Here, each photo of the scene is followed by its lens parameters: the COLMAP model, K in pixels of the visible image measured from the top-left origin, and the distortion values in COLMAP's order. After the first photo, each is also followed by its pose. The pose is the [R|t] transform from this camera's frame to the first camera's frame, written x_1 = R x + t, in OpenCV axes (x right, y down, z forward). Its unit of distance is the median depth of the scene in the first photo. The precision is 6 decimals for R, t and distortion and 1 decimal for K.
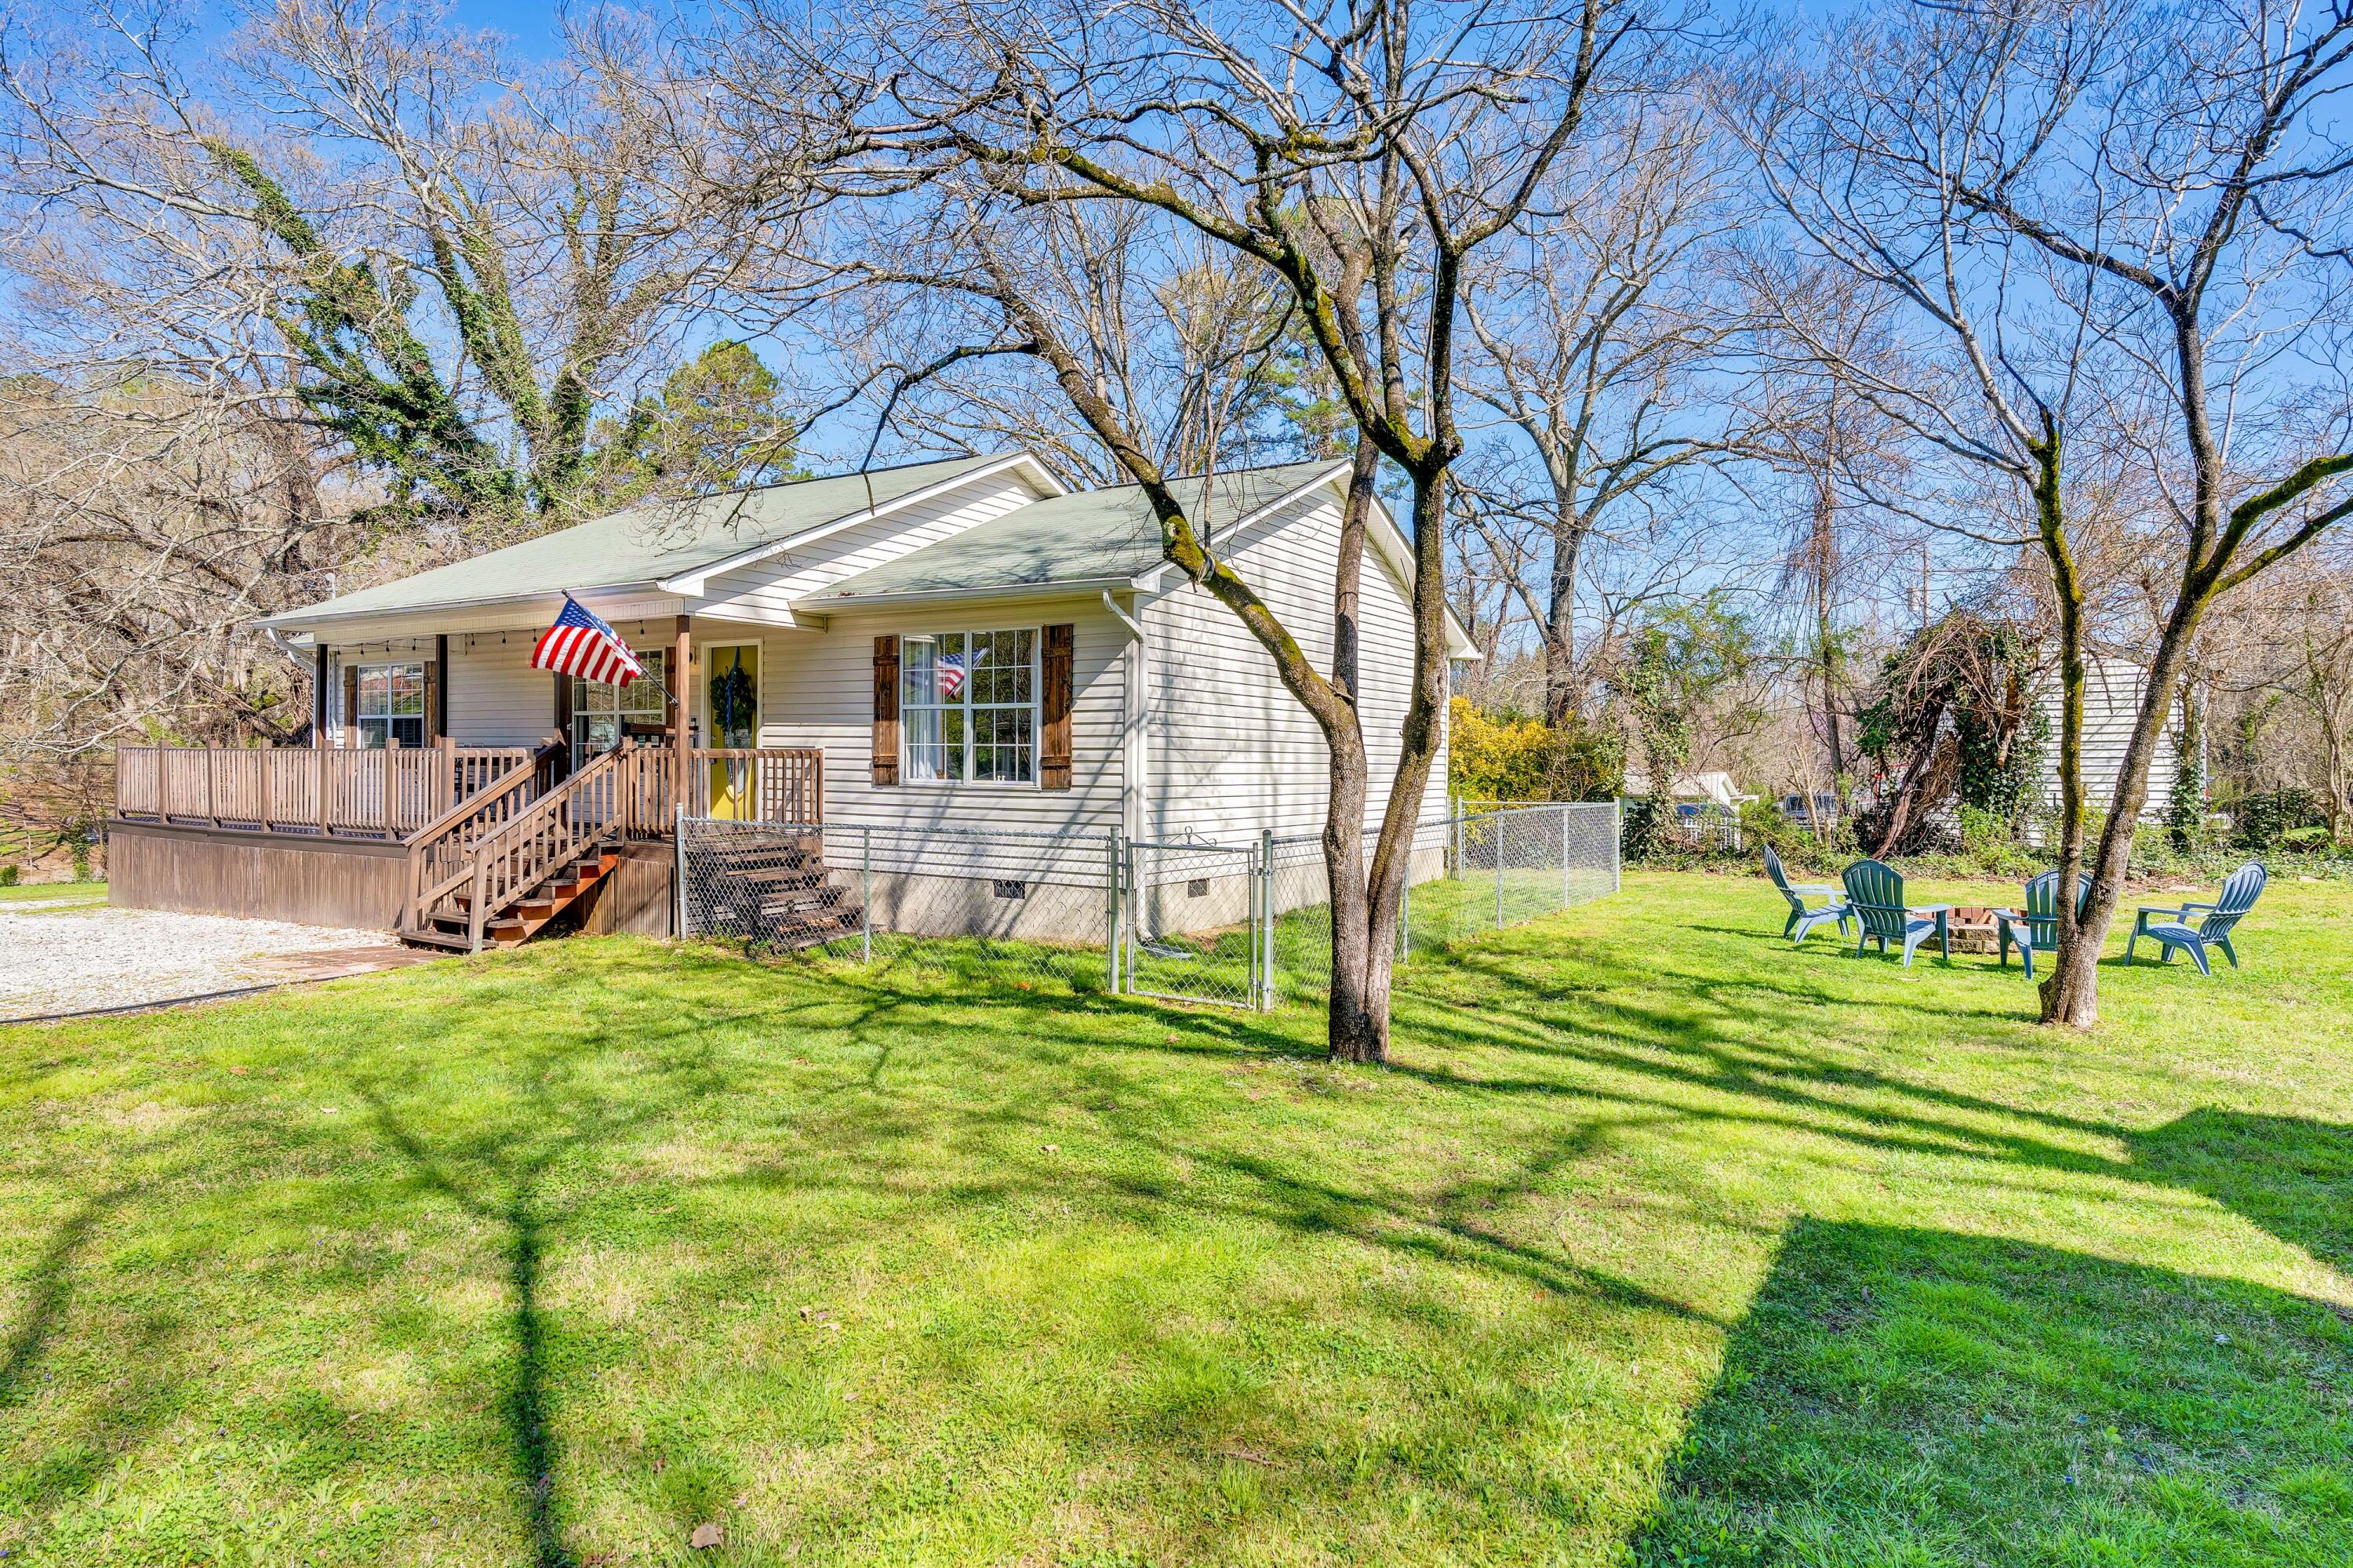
lens RADIAL K [[1338.4, 0, 1203.1], [0, 1338.4, 782.7], [0, 0, 1]] dist [-0.040705, 0.000044]
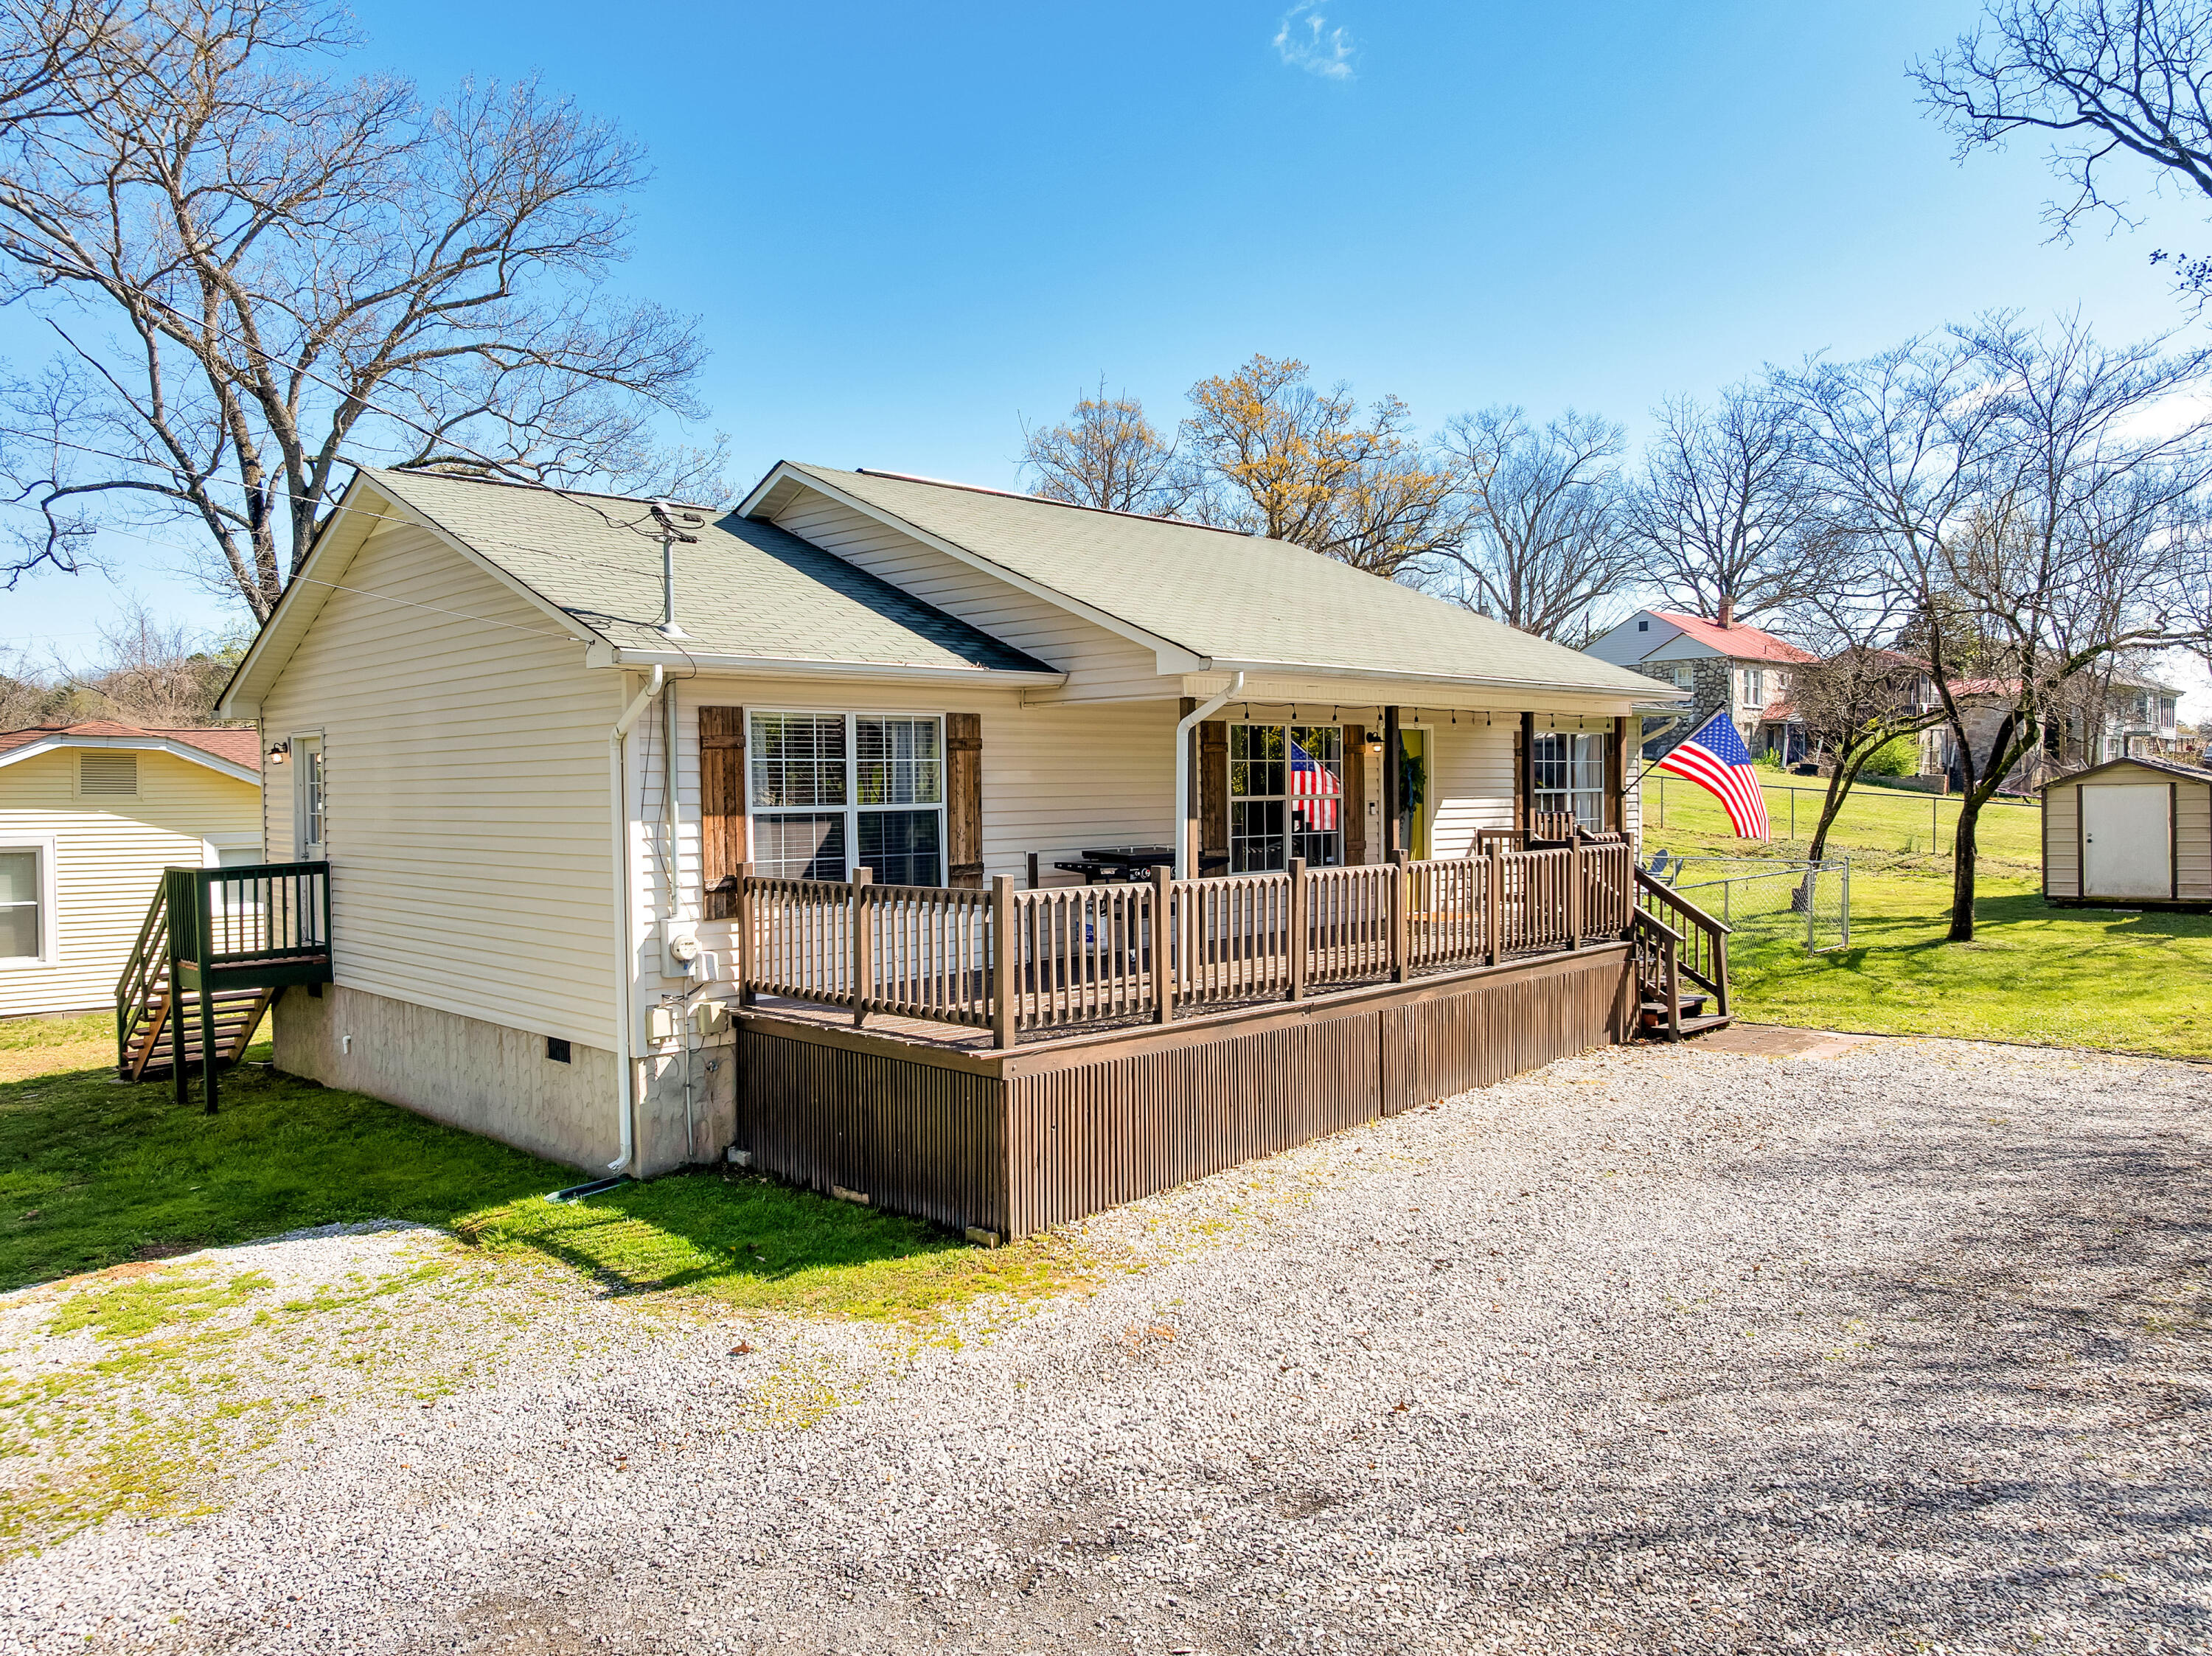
lens RADIAL K [[1512.1, 0, 1106.0], [0, 1512.1, 828.0], [0, 0, 1]] dist [-0.035508, 0.002041]
pose [[0.240914, -0.040865, 0.969686, -1.669753], [0.032992, 0.998881, 0.033898, -0.083522], [-0.969985, 0.023825, 0.241993, 1.053745]]
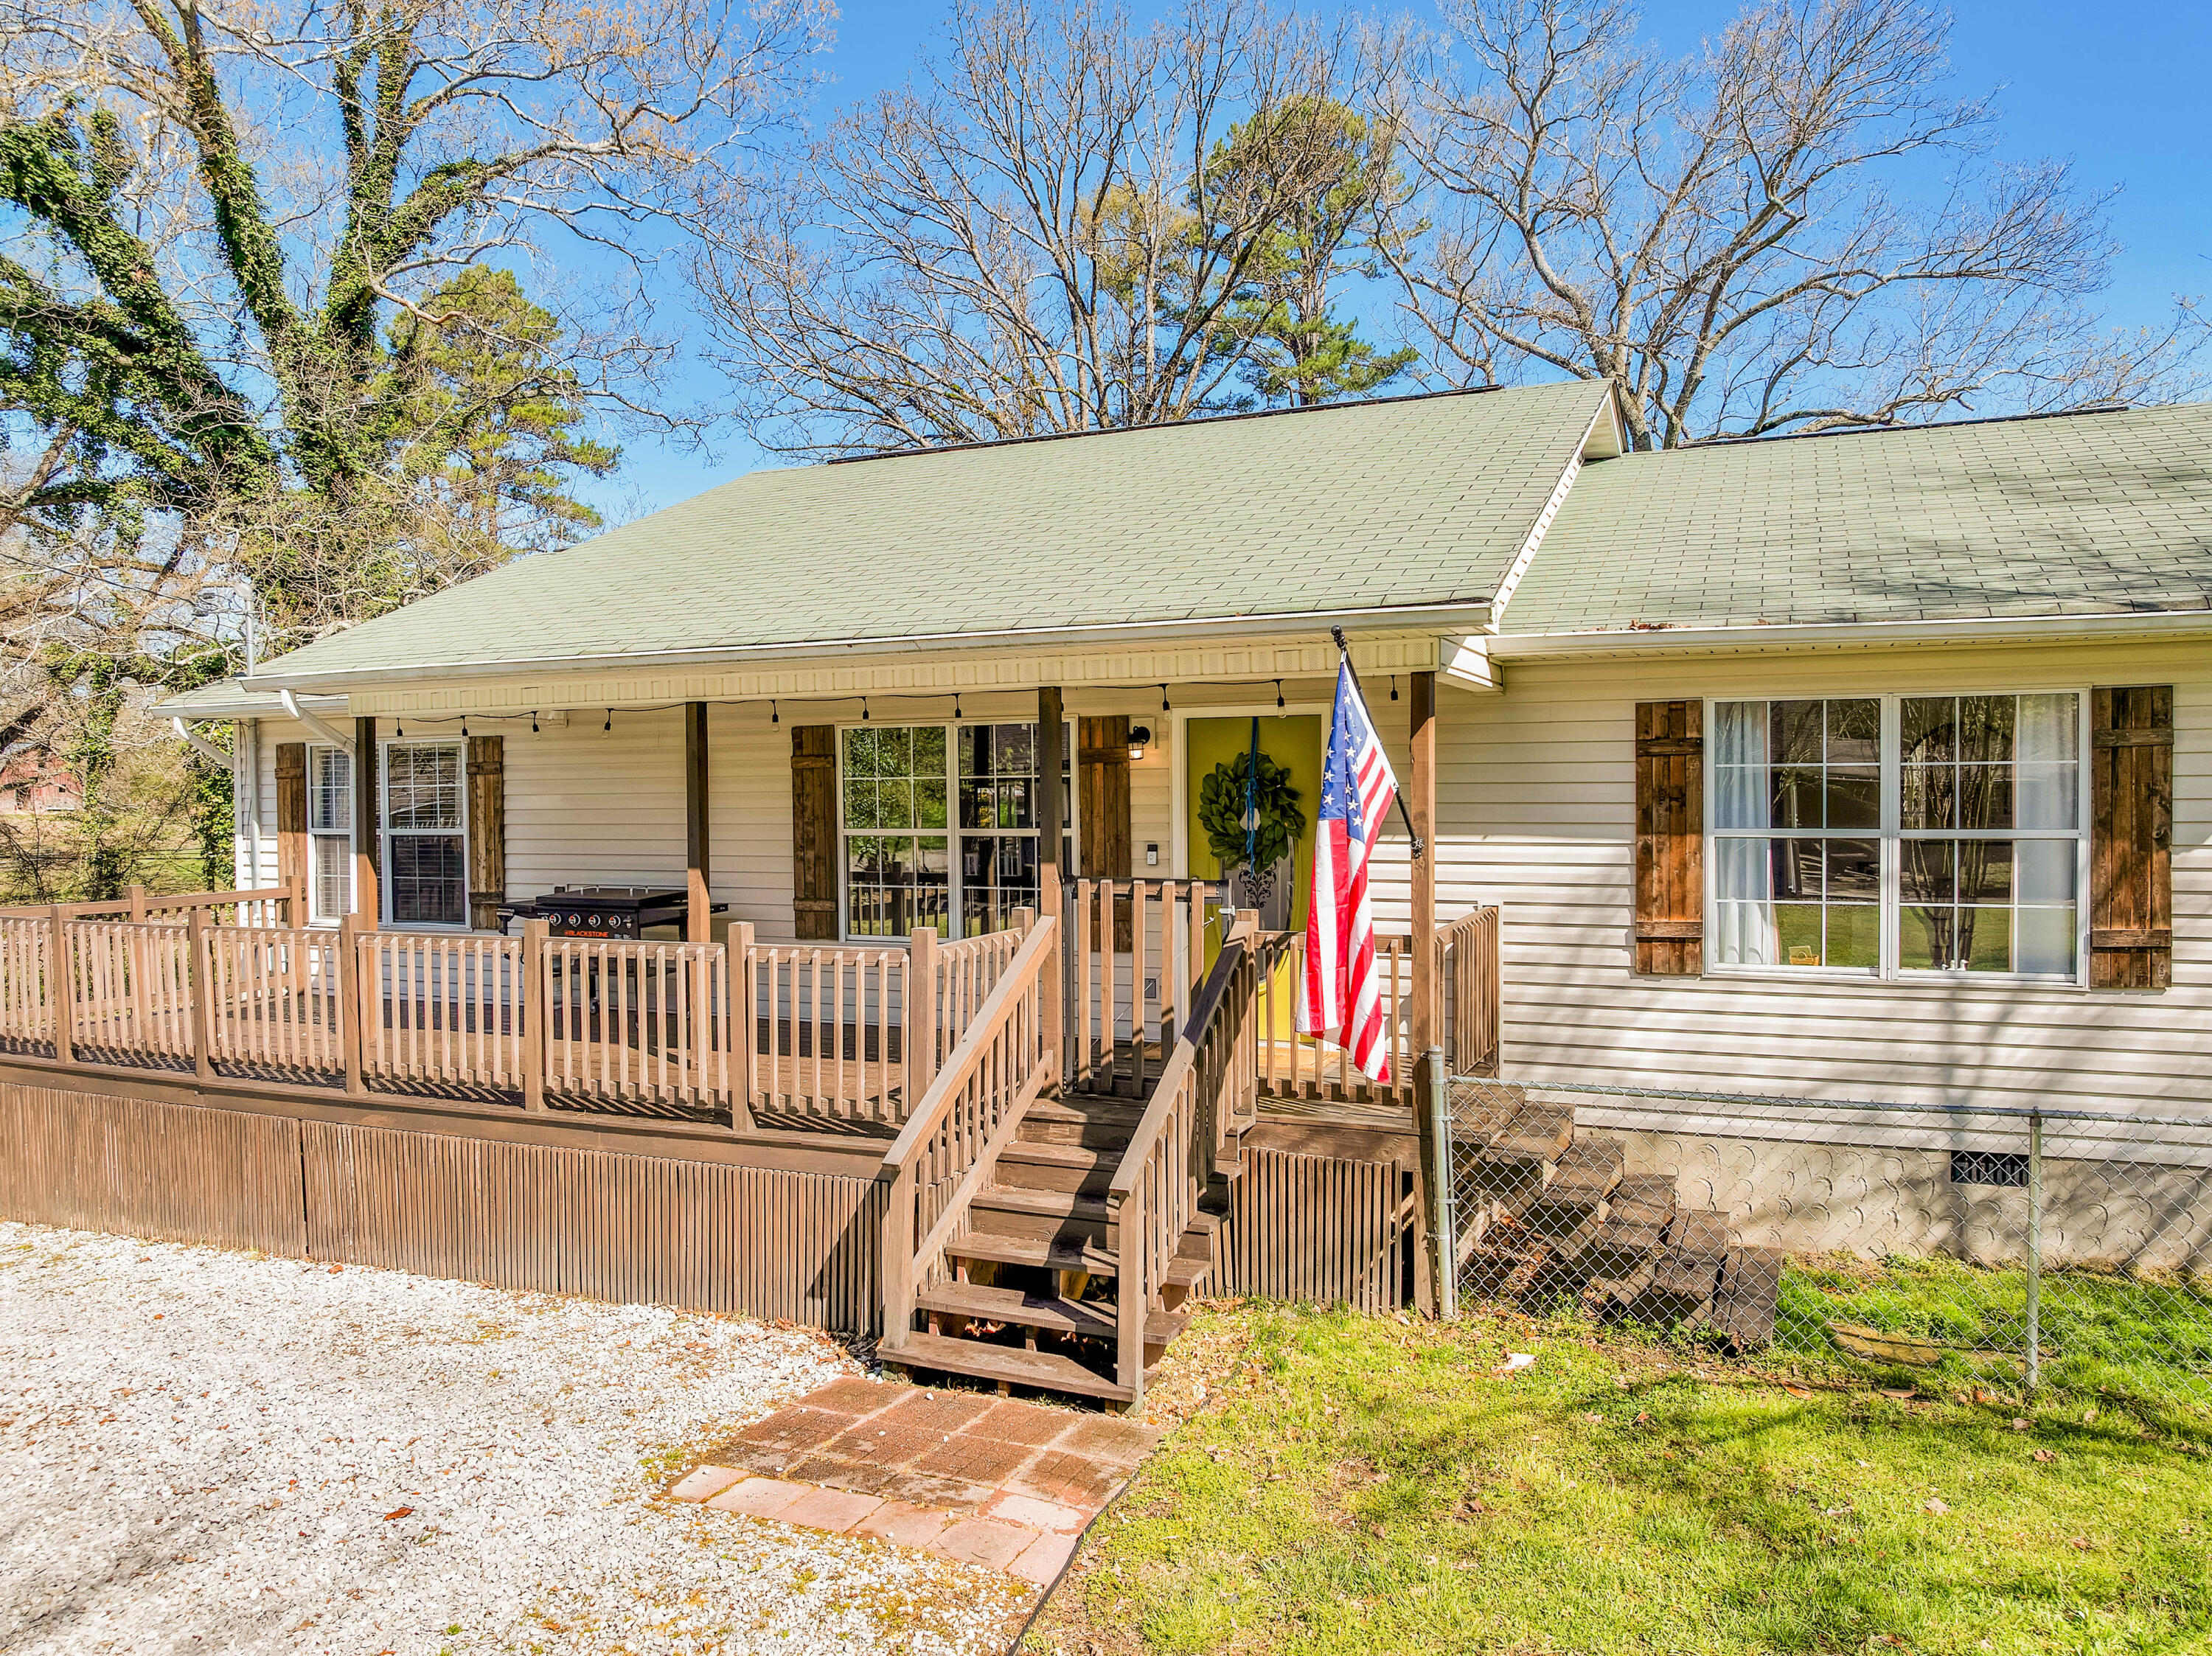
lens RADIAL K [[1549.1, 0, 1097.1], [0, 1549.1, 819.6], [0, 0, 1]] dist [-0.049155, 0.019262]
pose [[0.990808, -0.022573, 0.133379, -0.563355], [0.022528, 0.999745, 0.001849, -0.069505], [-0.133386, 0.001173, 0.991063, 0.415176]]
